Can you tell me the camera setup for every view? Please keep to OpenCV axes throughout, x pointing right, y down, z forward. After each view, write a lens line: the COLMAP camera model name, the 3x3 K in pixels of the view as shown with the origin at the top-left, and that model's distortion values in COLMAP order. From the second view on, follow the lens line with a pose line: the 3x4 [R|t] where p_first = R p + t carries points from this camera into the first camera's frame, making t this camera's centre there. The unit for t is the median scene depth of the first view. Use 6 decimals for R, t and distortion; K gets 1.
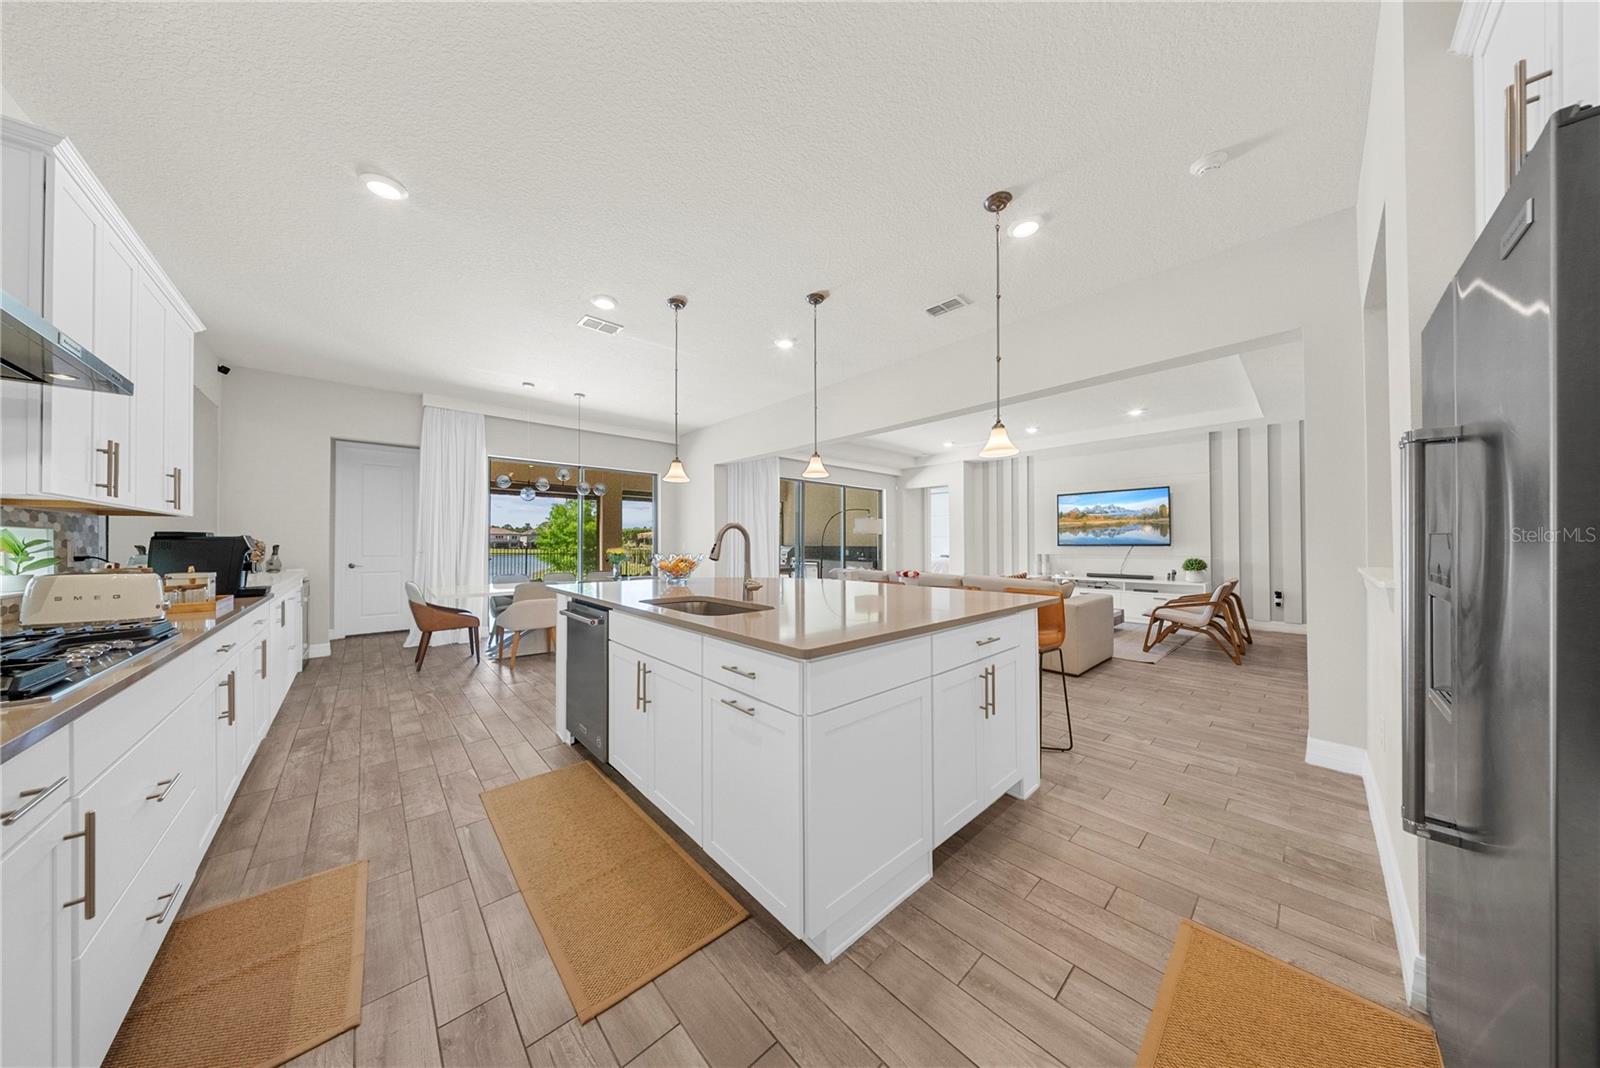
lens RADIAL K [[471.5, 0, 794.0], [0, 471.5, 536.3], [0, 0, 1]] dist [0.000059, -0.000065]
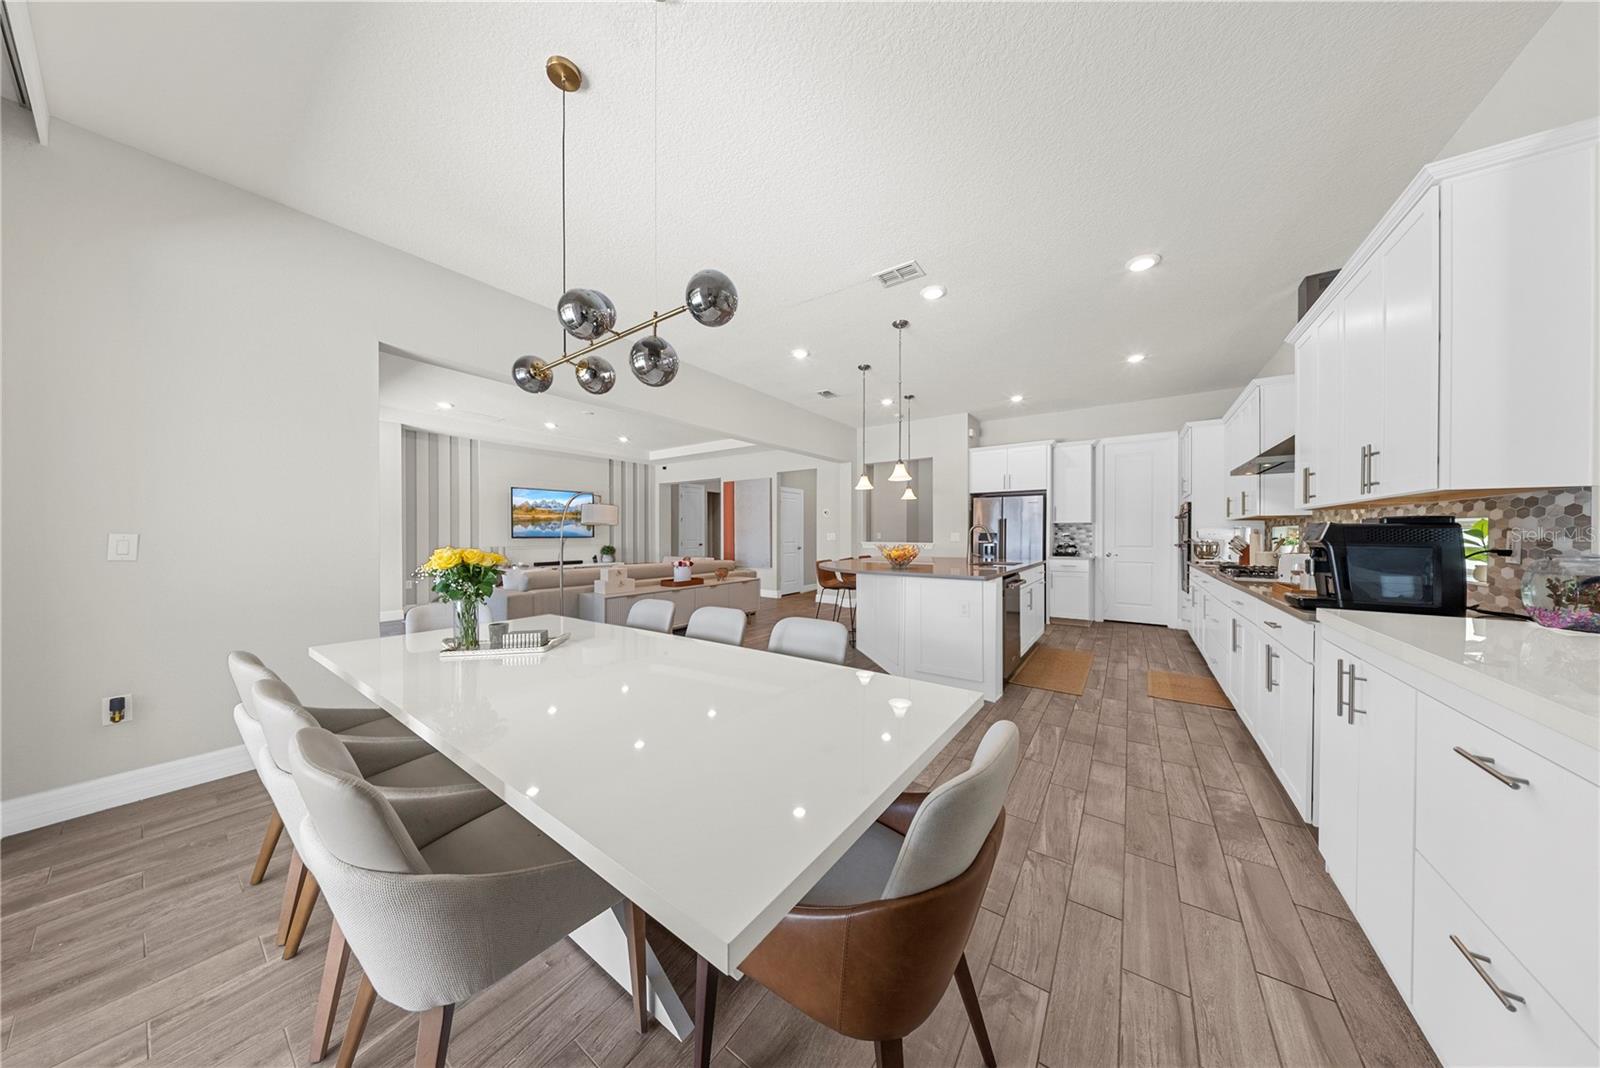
lens RADIAL K [[475.1, 0, 788.2], [0, 475.1, 533.2], [0, 0, 1]] dist [-0.000317, -0.000105]
pose [[-0.207291, 0.004325, 0.978270, -0.643321], [-0.012461, 0.999897, -0.007061, 0.011209], [-0.978200, -0.013654, -0.207216, 0.732872]]
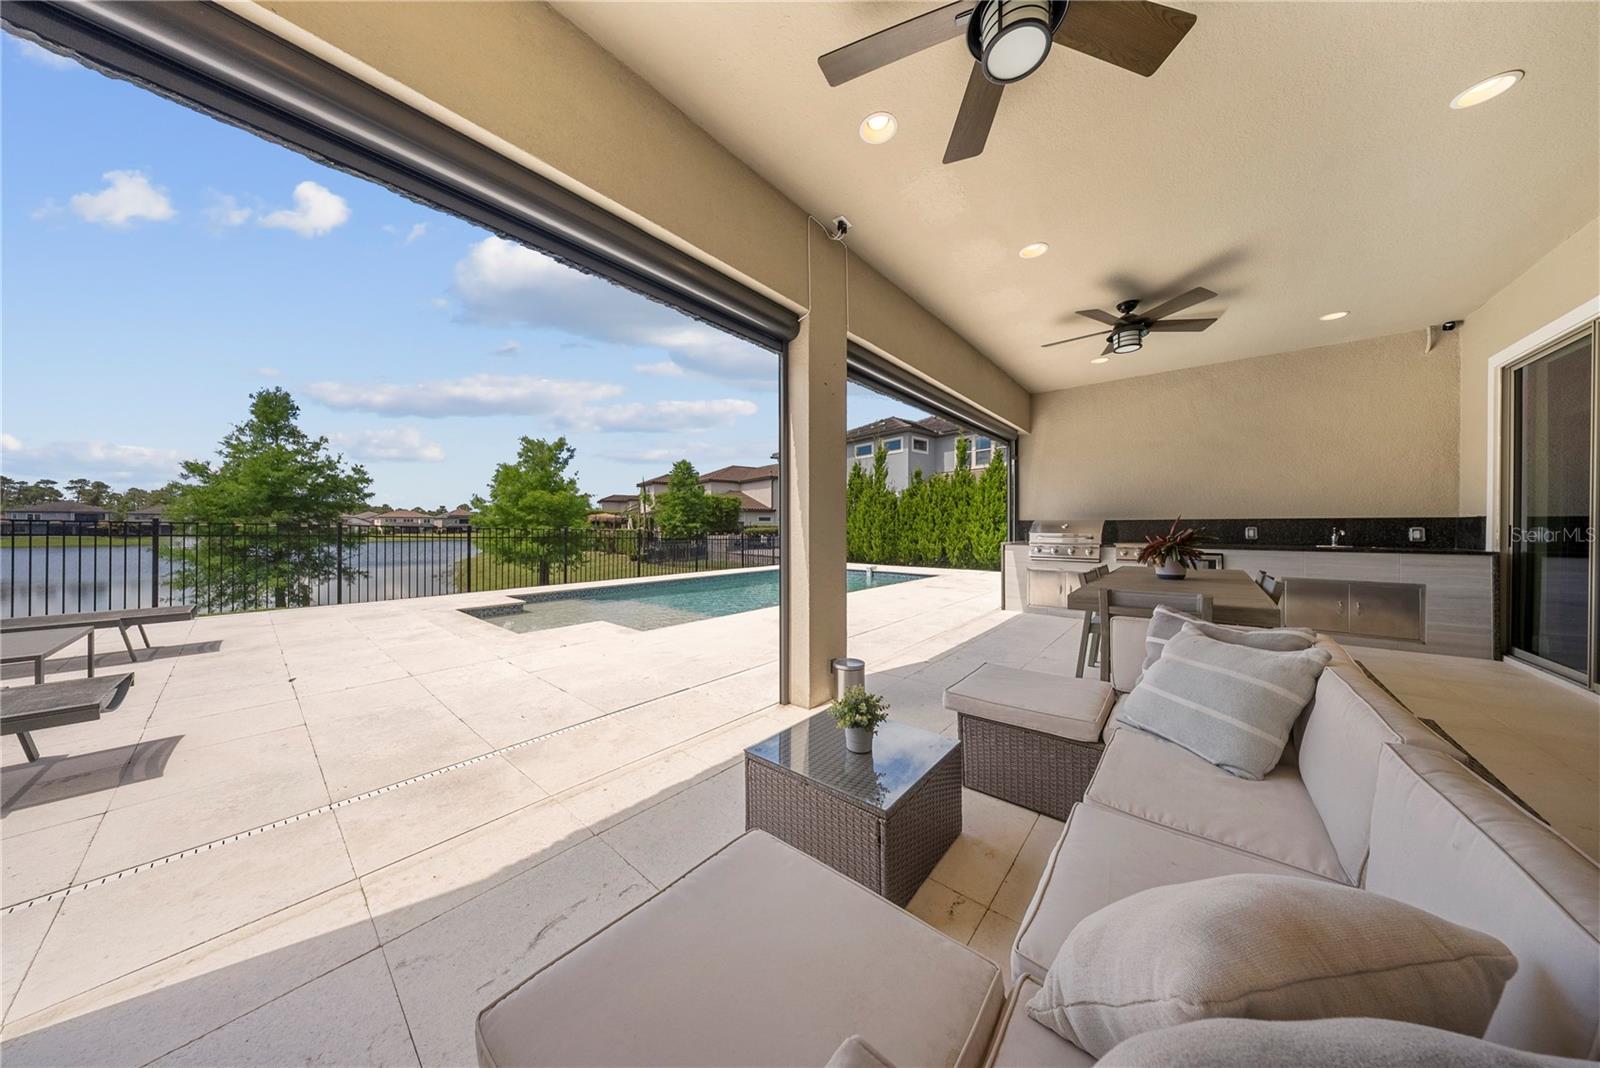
lens RADIAL K [[466.7, 0, 796.8], [0, 466.7, 536.7], [0, 0, 1]] dist [-0.004202, -0.000100]
pose [[0.990553, 0.001125, 0.137126, -0.664239], [-0.005369, 0.999518, 0.030579, 0.043518], [-0.137026, -0.031026, 0.990081, 1.030707]]
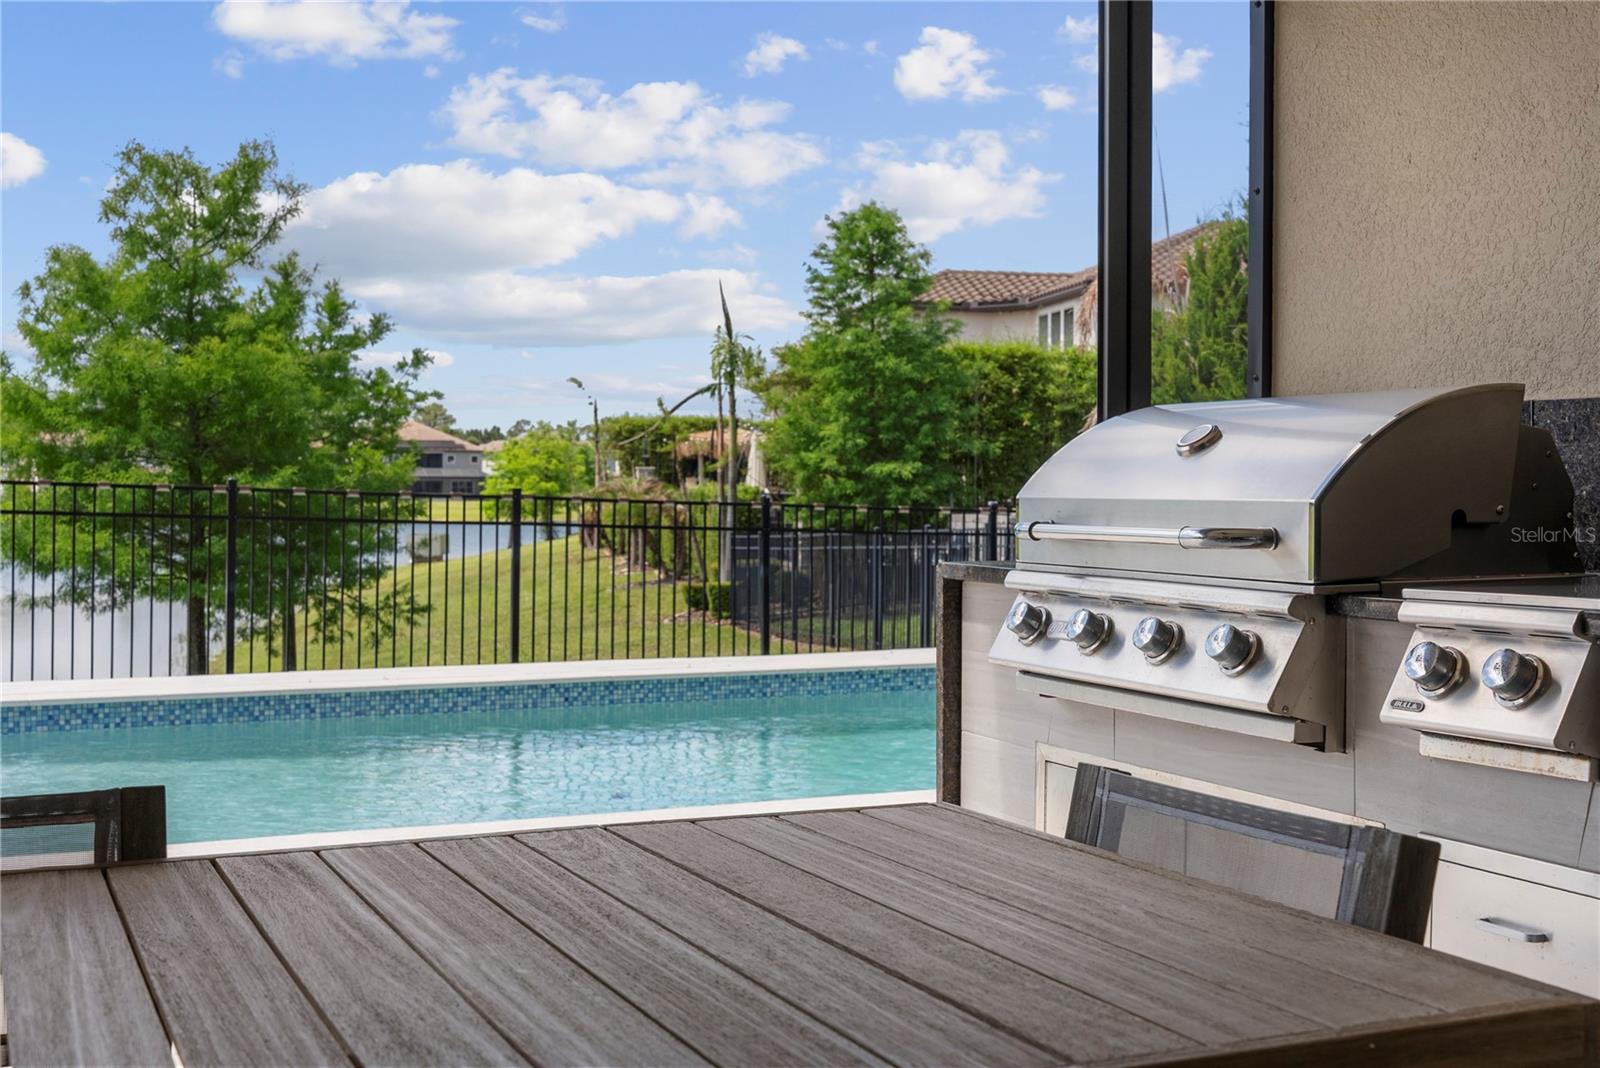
lens RADIAL K [[1853.5, 0, 800.0], [0, 1853.5, 534.0], [0, 0, 1]] dist [0.011857, -0.003325]
pose [[0.955840, 0.015931, -0.293455, -0.025618], [-0.004034, 0.999147, 0.041101, 0.048612], [0.293860, -0.038102, 0.955089, 1.365024]]
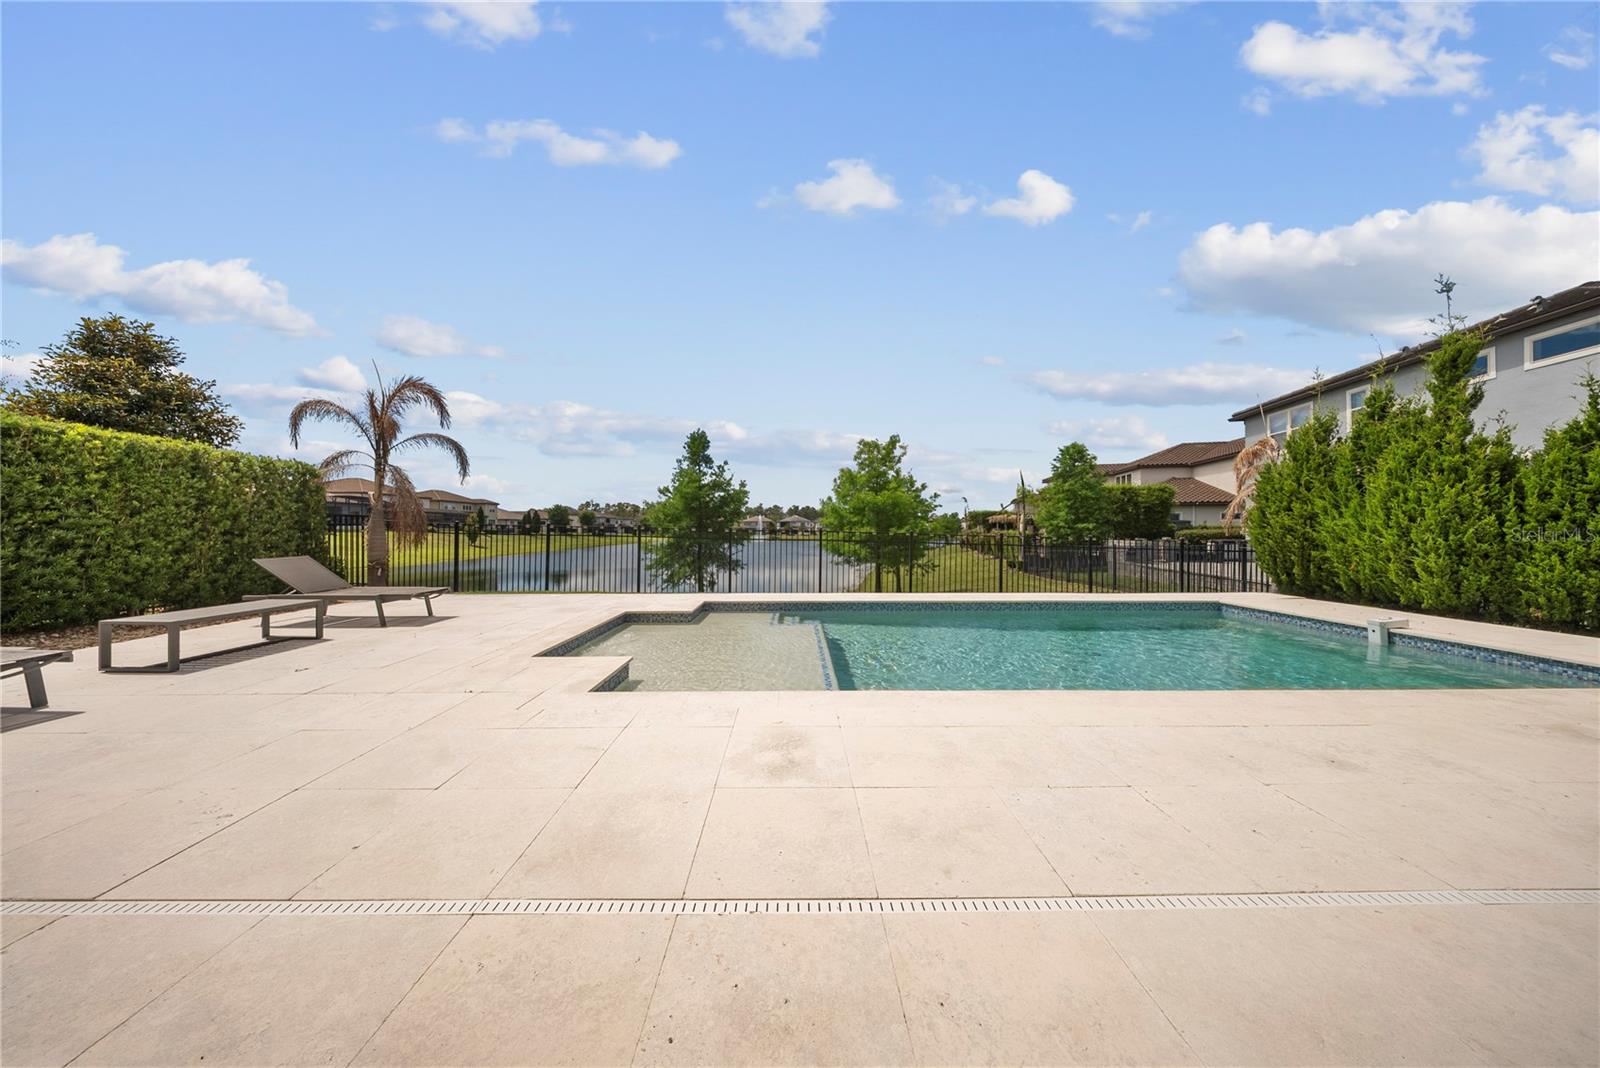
lens RADIAL K [[471.2, 0, 796.0], [0, 471.2, 529.3], [0, 0, 1]] dist [0.000639, -0.000242]
pose [[0.745586, 0.001992, -0.666407, -0.337833], [0.006619, 0.999924, 0.010394, 0.049622], [0.666377, -0.012161, 0.745516, 1.563724]]
